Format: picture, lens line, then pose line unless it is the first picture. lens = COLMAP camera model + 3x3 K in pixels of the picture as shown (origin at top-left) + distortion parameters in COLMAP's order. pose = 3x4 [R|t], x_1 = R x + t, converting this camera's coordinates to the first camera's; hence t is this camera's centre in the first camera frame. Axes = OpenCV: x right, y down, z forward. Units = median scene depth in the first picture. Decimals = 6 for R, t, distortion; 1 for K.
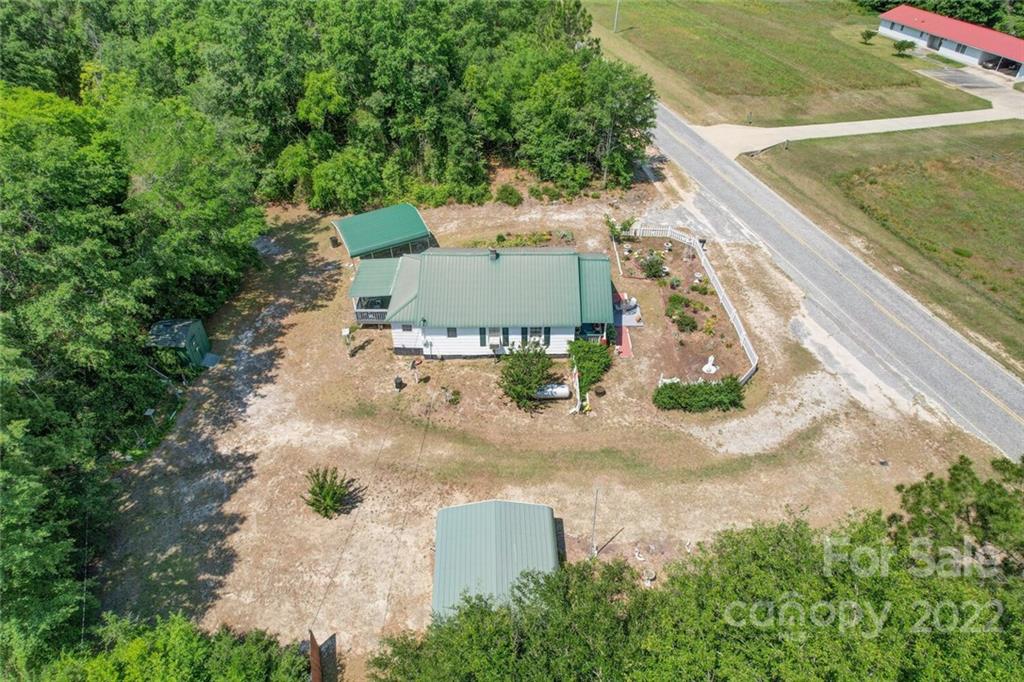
lens RADIAL K [[653.0, 0, 508.8], [0, 653.0, 344.1], [0, 0, 1]] dist [-0.065168, 0.053694]
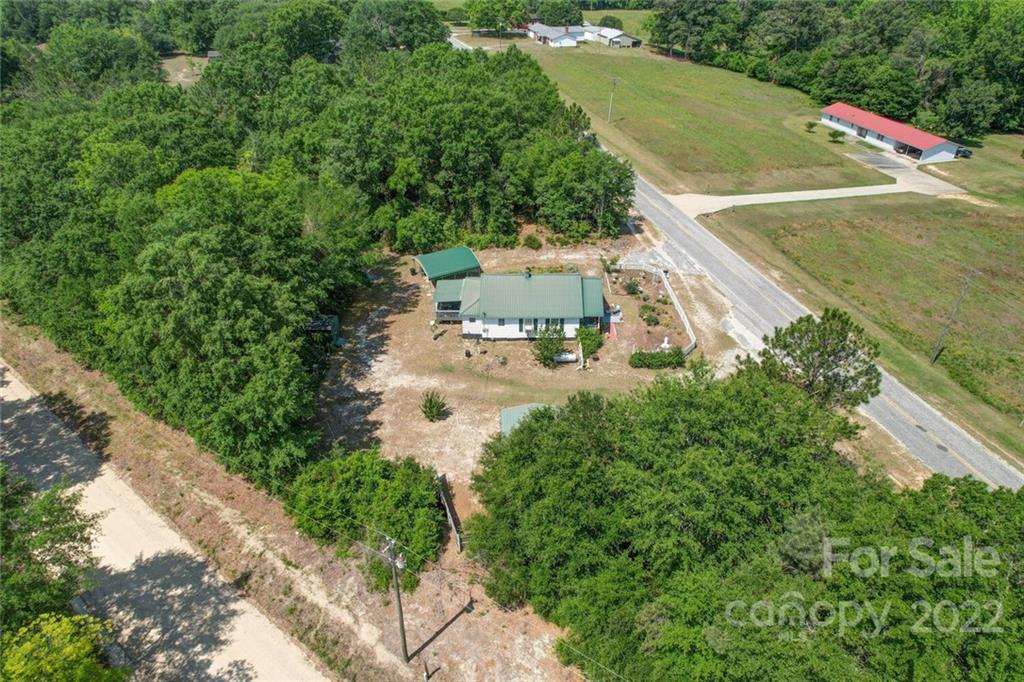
lens RADIAL K [[653.0, 0, 505.8], [0, 653.0, 345.1], [0, 0, 1]] dist [-0.065168, 0.053694]
pose [[0.999954, 0.006674, -0.006936, -0.051278], [-0.007315, 0.995275, -0.096821, 0.148133], [0.006257, 0.096867, 0.995278, -0.439423]]
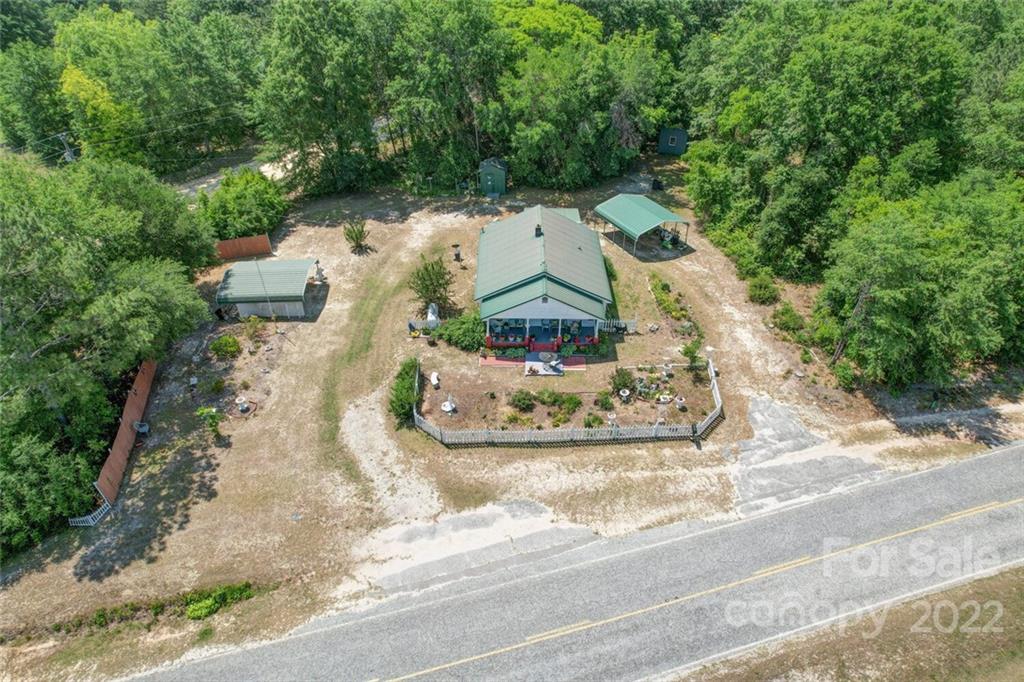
lens RADIAL K [[653.0, 0, 508.7], [0, 653.0, 336.1], [0, 0, 1]] dist [-0.065168, 0.053694]
pose [[0.004120, 0.604014, -0.796963, 0.790003], [-0.633032, 0.618527, 0.465505, -0.417497], [0.774115, 0.502585, 0.384909, 0.491603]]
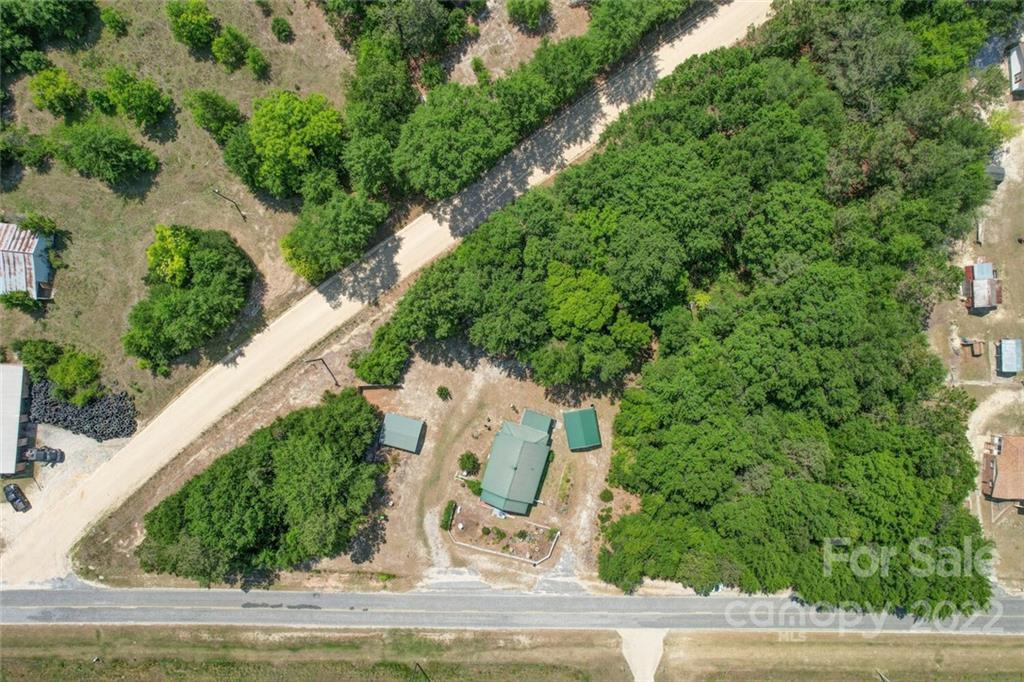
lens RADIAL K [[653.0, 0, 510.7], [0, 653.0, 342.6], [0, 0, 1]] dist [-0.065168, 0.053694]
pose [[-0.285271, 0.958447, 0.000164, -0.401945], [-0.618422, -0.184198, 0.763954, -1.627028], [0.732239, 0.217832, 0.645271, -0.649593]]
